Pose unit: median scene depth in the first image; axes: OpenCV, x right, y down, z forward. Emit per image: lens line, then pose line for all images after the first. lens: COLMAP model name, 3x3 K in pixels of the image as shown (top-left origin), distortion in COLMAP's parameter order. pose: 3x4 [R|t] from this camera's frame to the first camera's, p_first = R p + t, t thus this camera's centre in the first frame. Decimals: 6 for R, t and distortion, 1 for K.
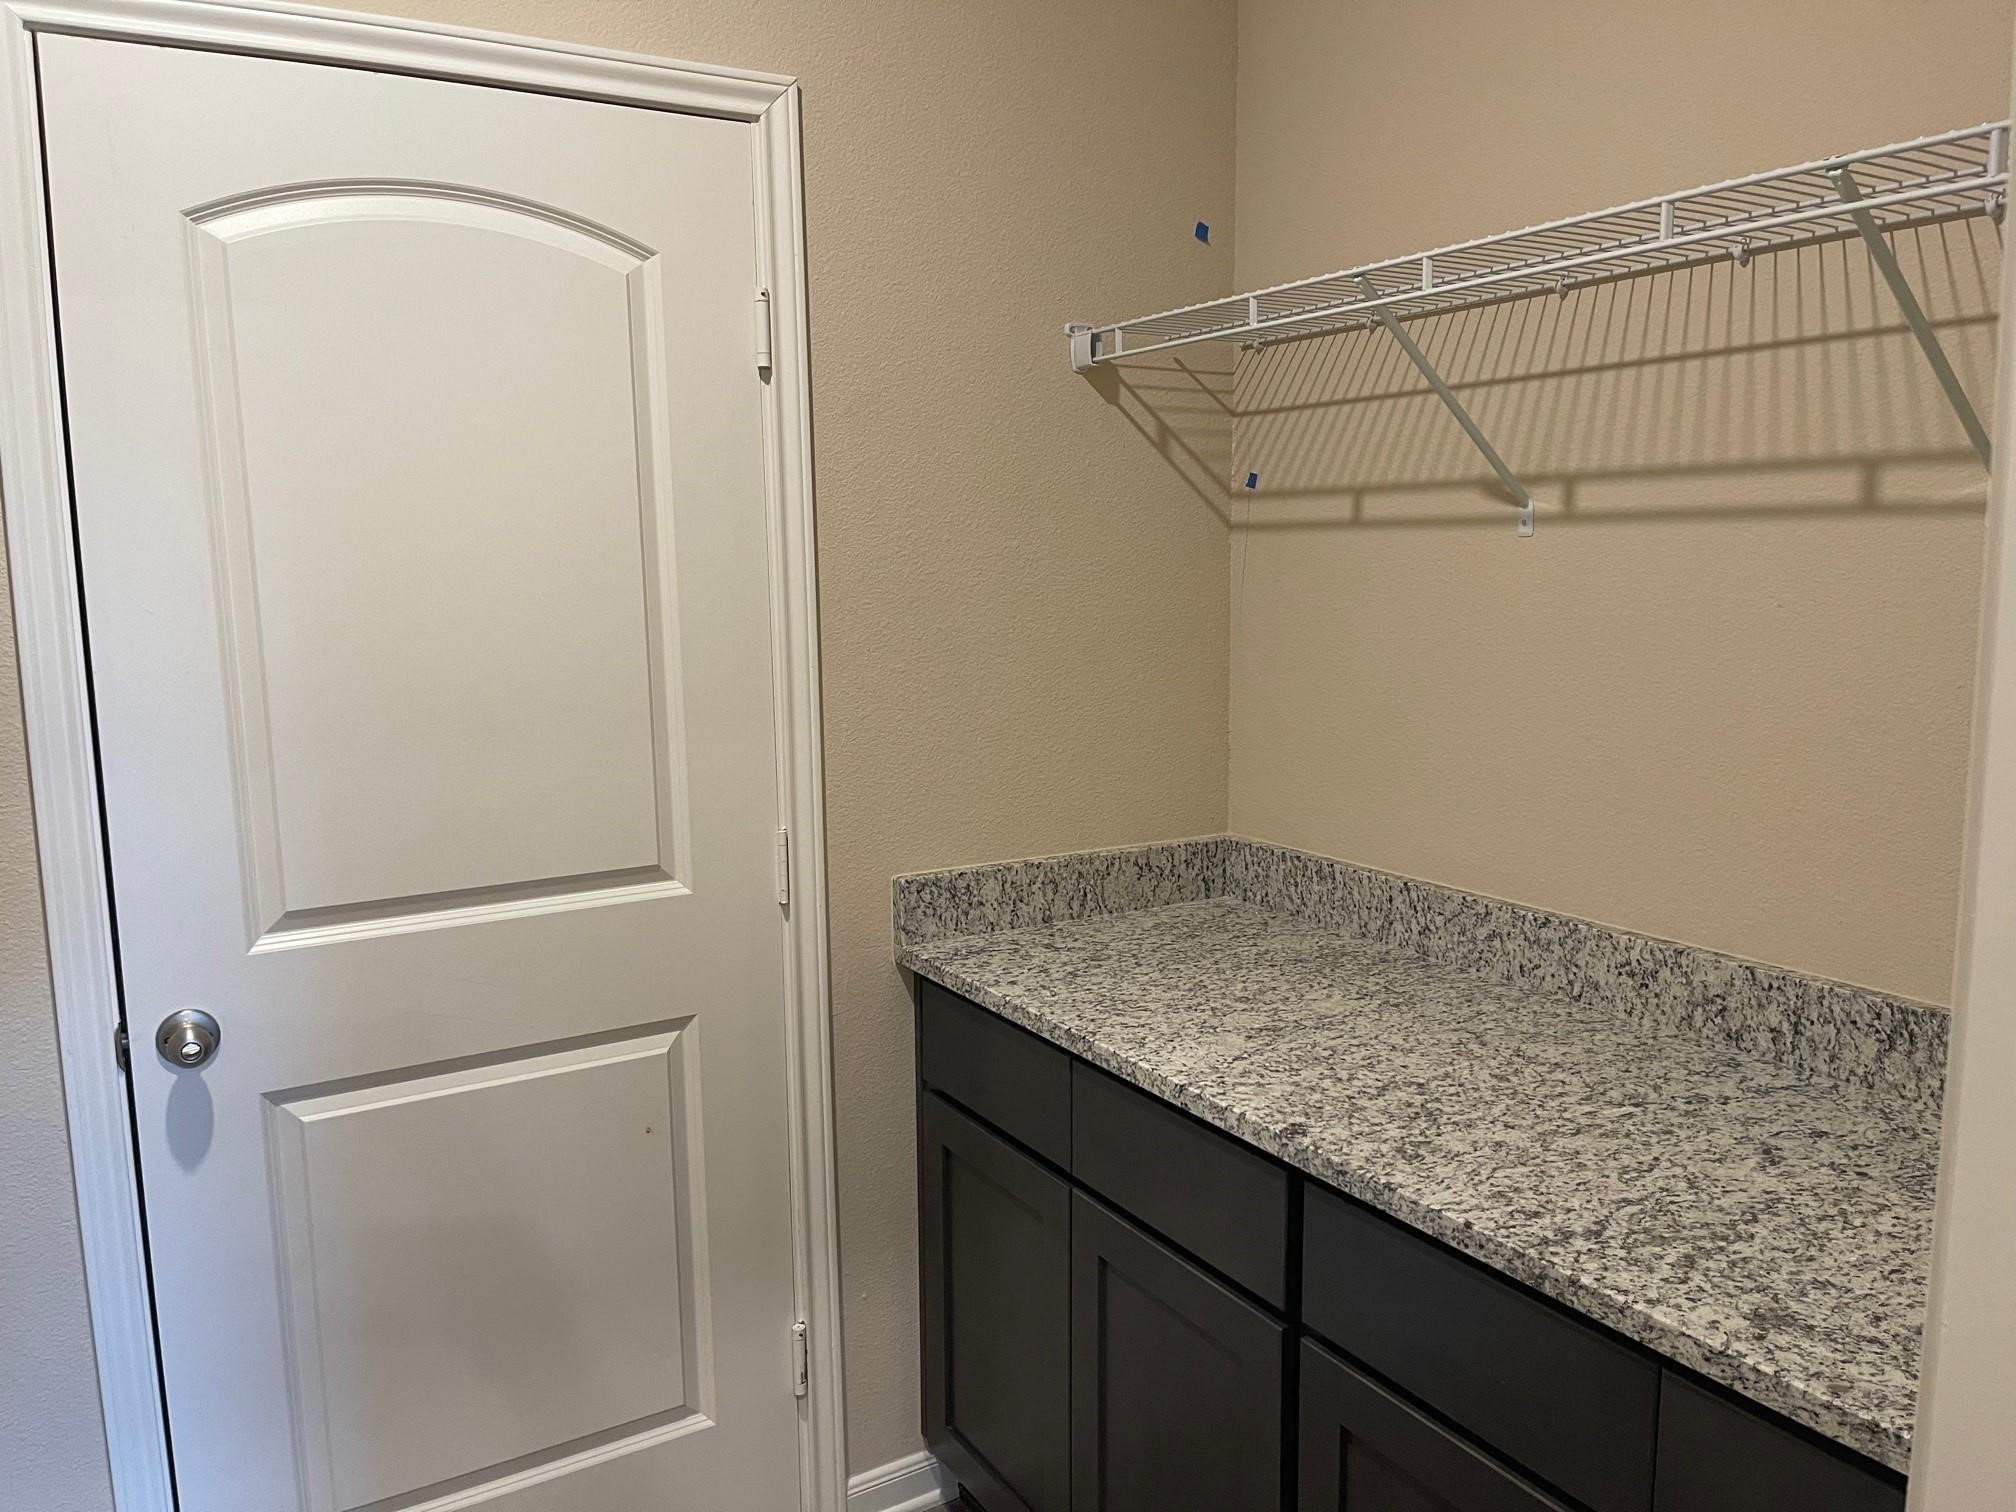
lens RADIAL K [[1510.1, 0, 1008.0], [0, 1510.1, 756.0], [0, 0, 1]] dist [-0.036950, 0.003147]
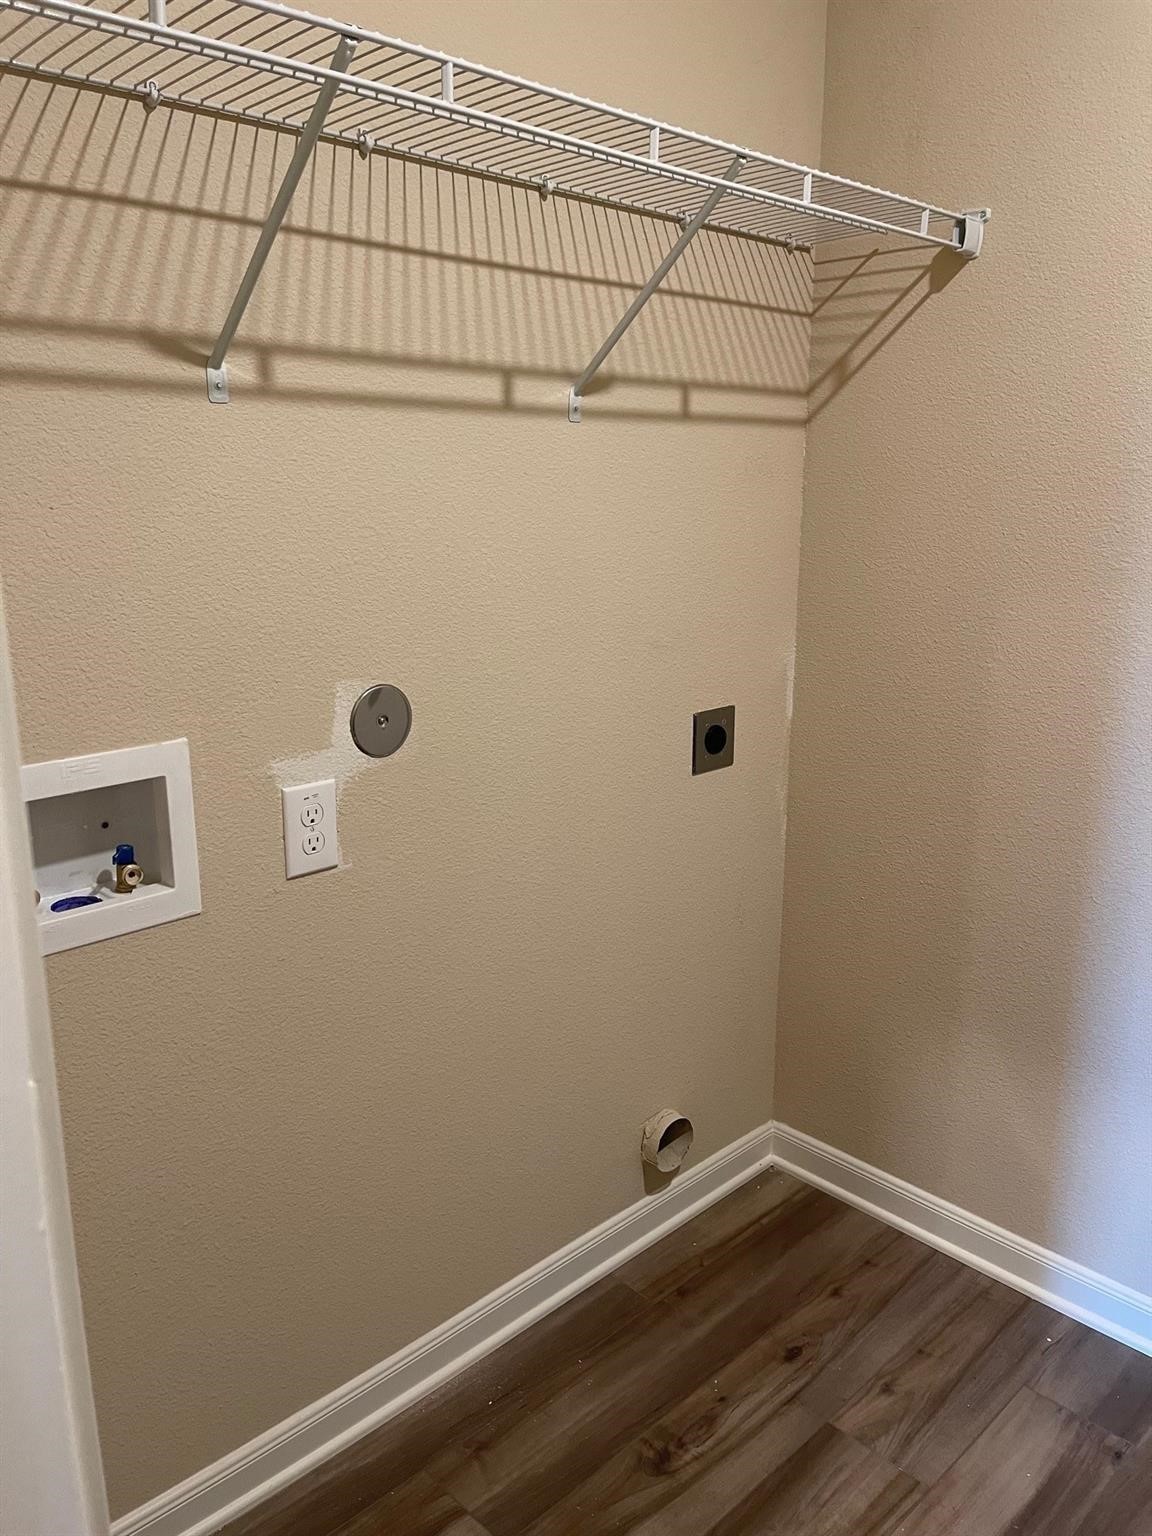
lens RADIAL K [[1150.6, 0, 576.0], [0, 1150.6, 768.0], [0, 0, 1]] dist [-0.036950, 0.003147]
pose [[-0.250136, -0.273357, 0.928821, -0.427676], [0.077056, 0.950653, 0.300534, -0.145615], [-0.965139, 0.146745, -0.216729, 1.077316]]
